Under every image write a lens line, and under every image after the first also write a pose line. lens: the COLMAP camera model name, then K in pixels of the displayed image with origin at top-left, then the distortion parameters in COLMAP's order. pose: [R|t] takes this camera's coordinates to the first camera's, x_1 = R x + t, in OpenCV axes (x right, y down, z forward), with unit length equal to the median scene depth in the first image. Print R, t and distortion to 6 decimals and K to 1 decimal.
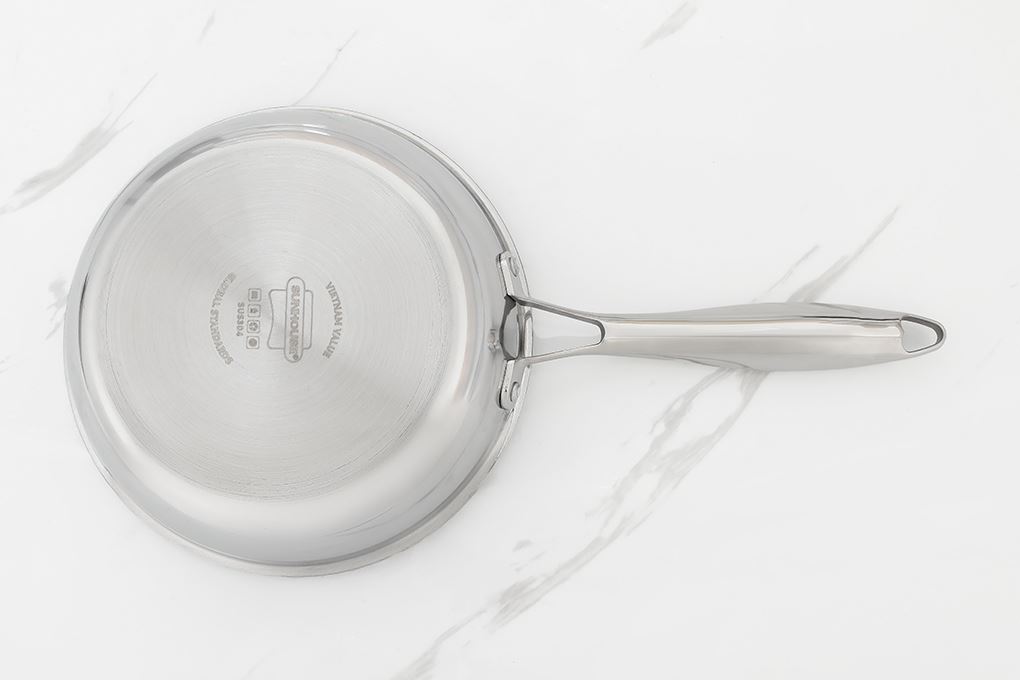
lens RADIAL K [[1468.9, 0, 508.7], [0, 1468.9, 334.3], [0, 0, 1]] dist [-0.022782, 0.000000]
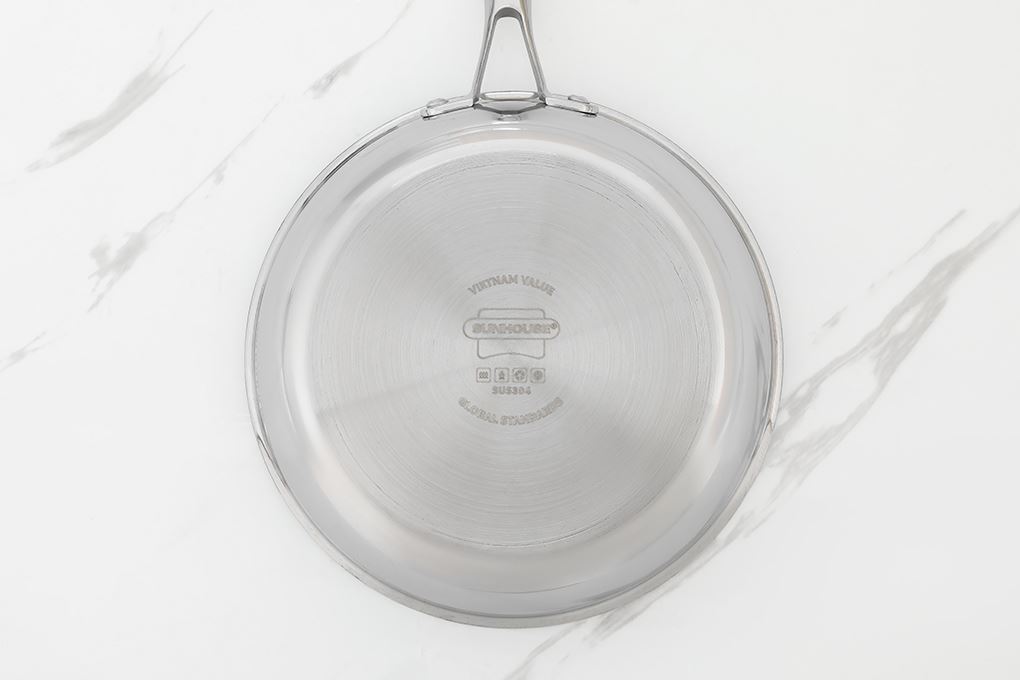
lens RADIAL K [[2045.9, 0, 510.9], [0, 2045.9, 343.7], [0, 0, 1]] dist [0.060352, 0.000000]
pose [[0.999977, 0.004893, -0.004753, -0.054883], [-0.004863, 0.999967, 0.006479, 0.012898], [0.004785, -0.006456, 0.999968, -0.231895]]
